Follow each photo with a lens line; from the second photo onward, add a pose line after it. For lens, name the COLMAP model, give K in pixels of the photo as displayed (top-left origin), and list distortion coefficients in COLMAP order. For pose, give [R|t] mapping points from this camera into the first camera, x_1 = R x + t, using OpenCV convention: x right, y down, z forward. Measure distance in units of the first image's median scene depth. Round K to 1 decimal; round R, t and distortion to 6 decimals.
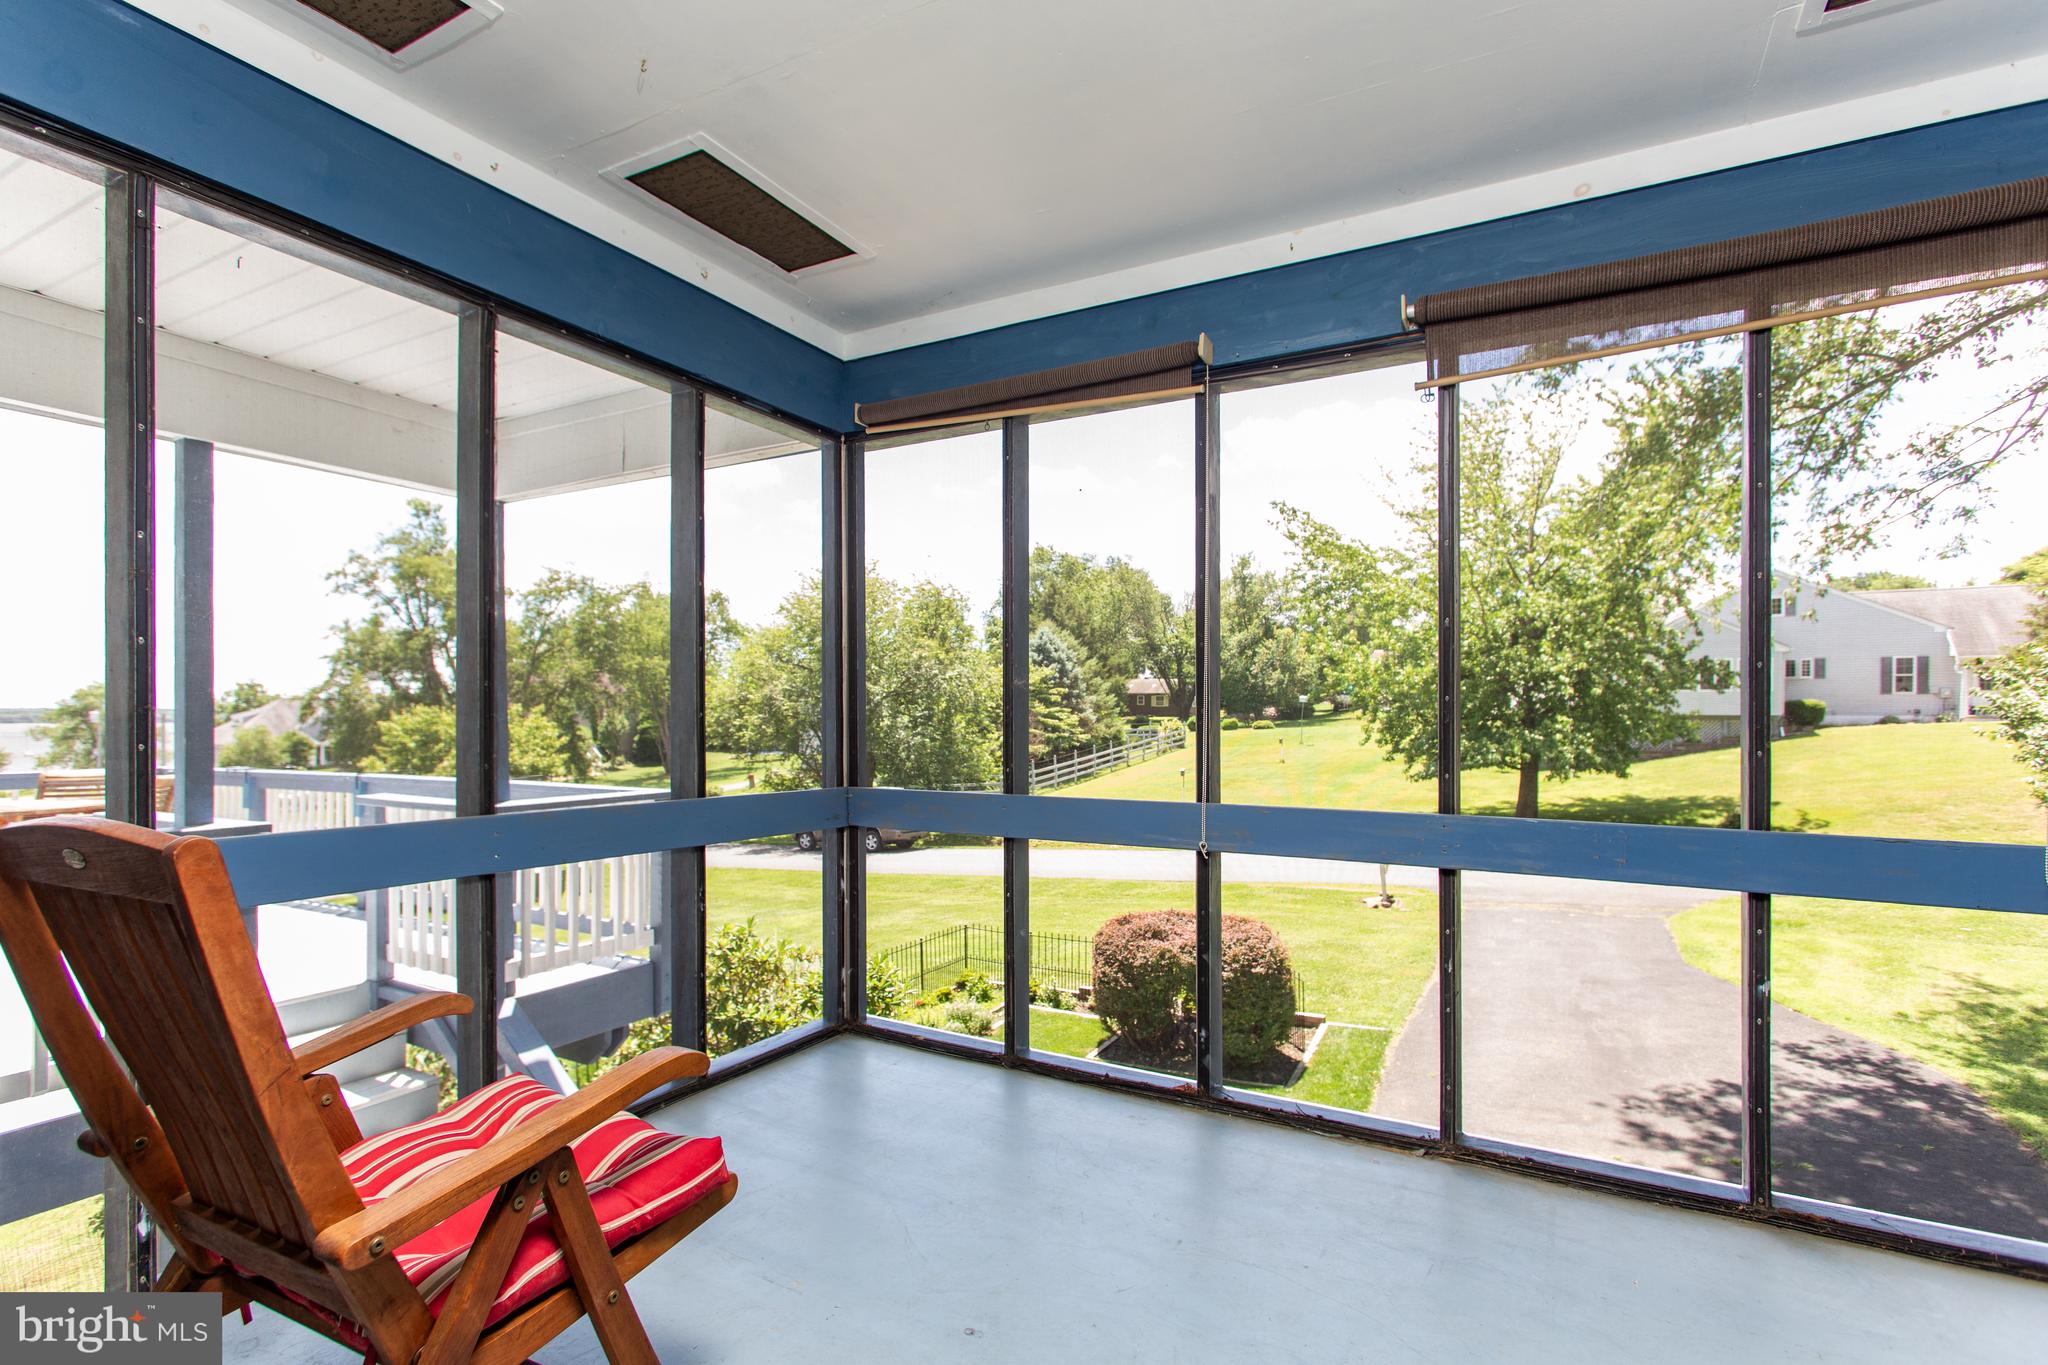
lens RADIAL K [[975.6, 0, 1042.4], [0, 975.6, 723.1], [0, 0, 1]] dist [-0.002251, -0.000948]
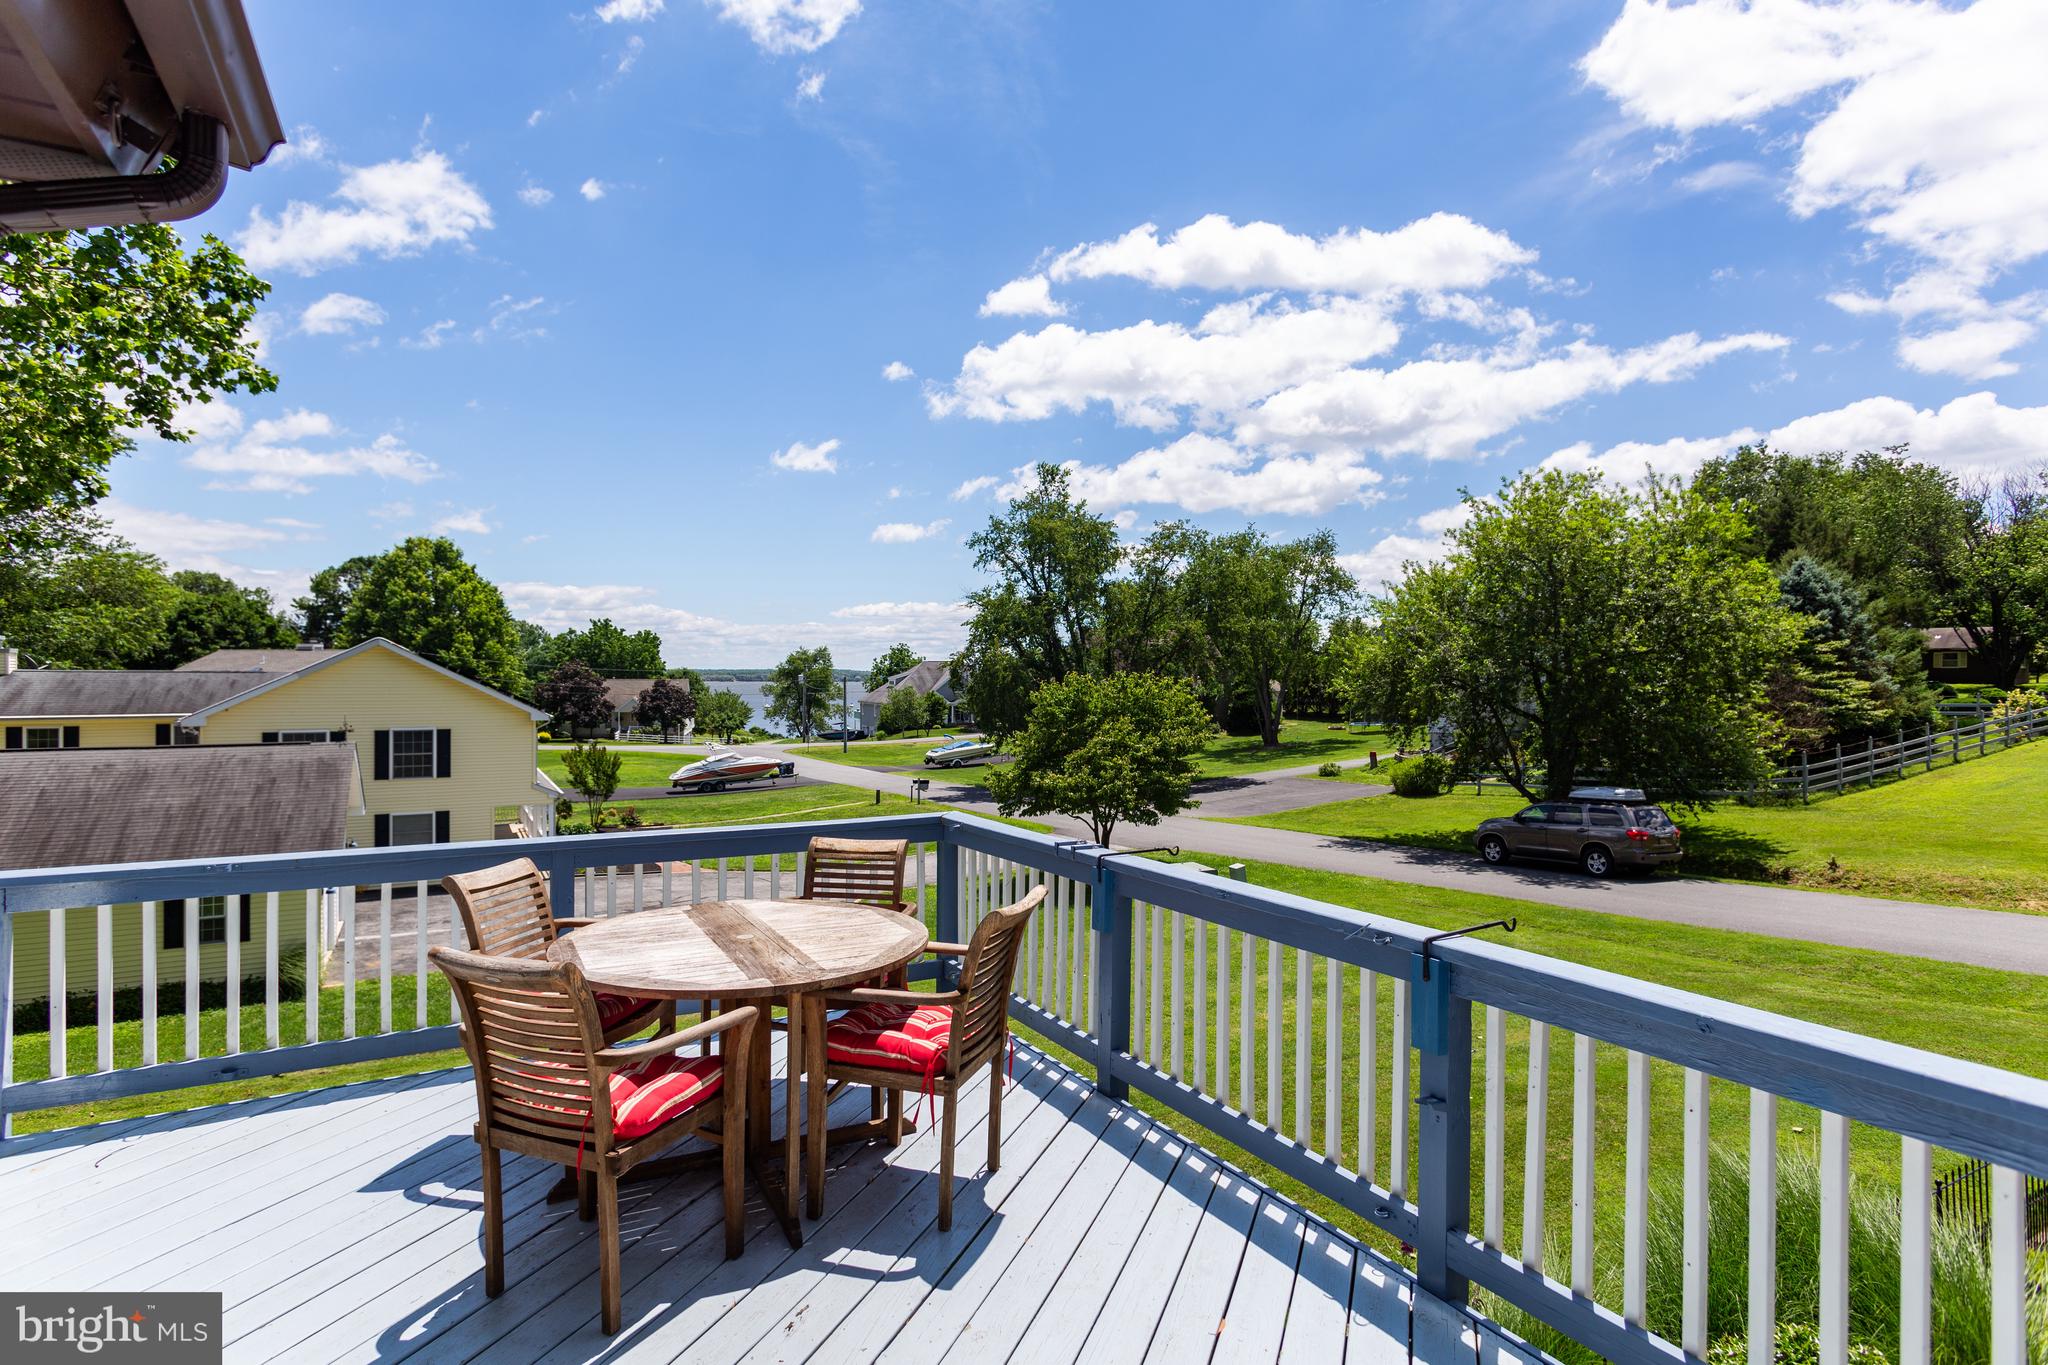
lens RADIAL K [[1061.8, 0, 1024.0], [0, 1061.8, 682.5], [0, 0, 1]] dist [0.002679, 0.000664]
pose [[0.845121, 0.004607, -0.534555, -0.077931], [-0.005968, 0.999982, -0.000818, -0.005173], [0.534542, 0.003881, 0.845133, 0.076497]]
